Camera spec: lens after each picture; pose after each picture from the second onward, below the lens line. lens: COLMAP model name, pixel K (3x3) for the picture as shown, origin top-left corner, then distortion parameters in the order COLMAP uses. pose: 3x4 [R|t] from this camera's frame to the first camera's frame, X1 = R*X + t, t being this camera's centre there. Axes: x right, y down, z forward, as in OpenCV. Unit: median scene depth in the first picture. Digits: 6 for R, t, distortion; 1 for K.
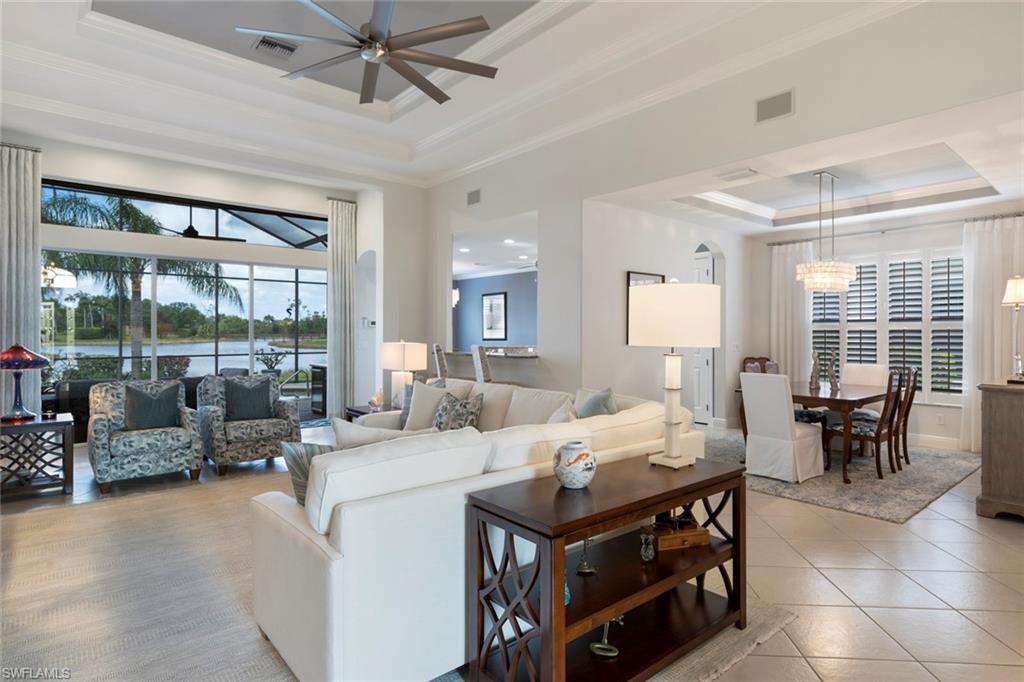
lens RADIAL K [[553.6, 0, 511.9], [0, 553.6, 326.0], [0, 0, 1]] dist [-0.004748, 0.001279]
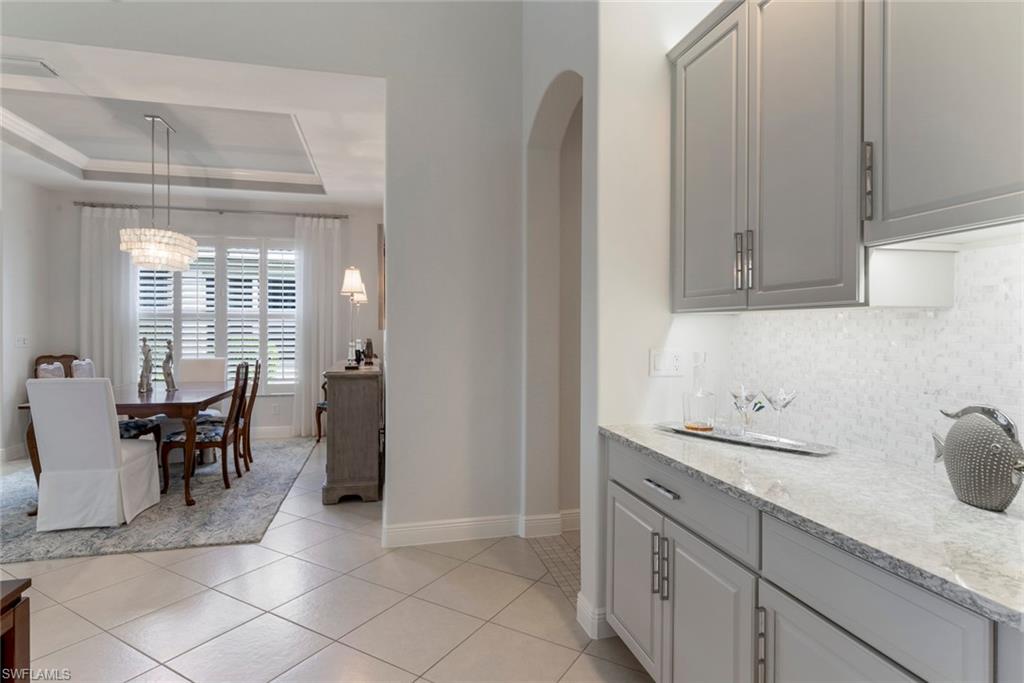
lens RADIAL K [[553.6, 0, 519.0], [0, 553.6, 334.6], [0, 0, 1]] dist [-0.004748, 0.001279]
pose [[0.441362, -0.009792, 0.897276, 0.084699], [-0.014133, 0.999741, 0.017862, 0.011682], [-0.897218, -0.020565, 0.441109, 0.192731]]
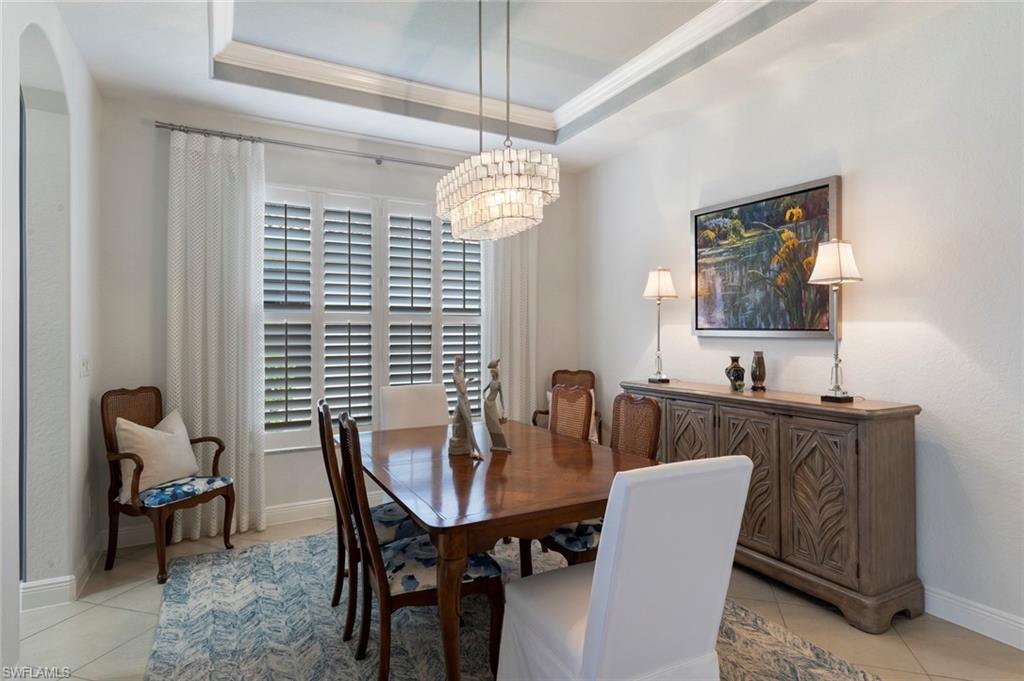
lens RADIAL K [[553.6, 0, 511.1], [0, 553.6, 337.2], [0, 0, 1]] dist [-0.004748, 0.001279]
pose [[0.209808, -0.005156, 0.977729, 0.144834], [-0.009847, 0.999924, 0.007386, 0.019832], [-0.977693, -0.011177, 0.209741, 0.953742]]
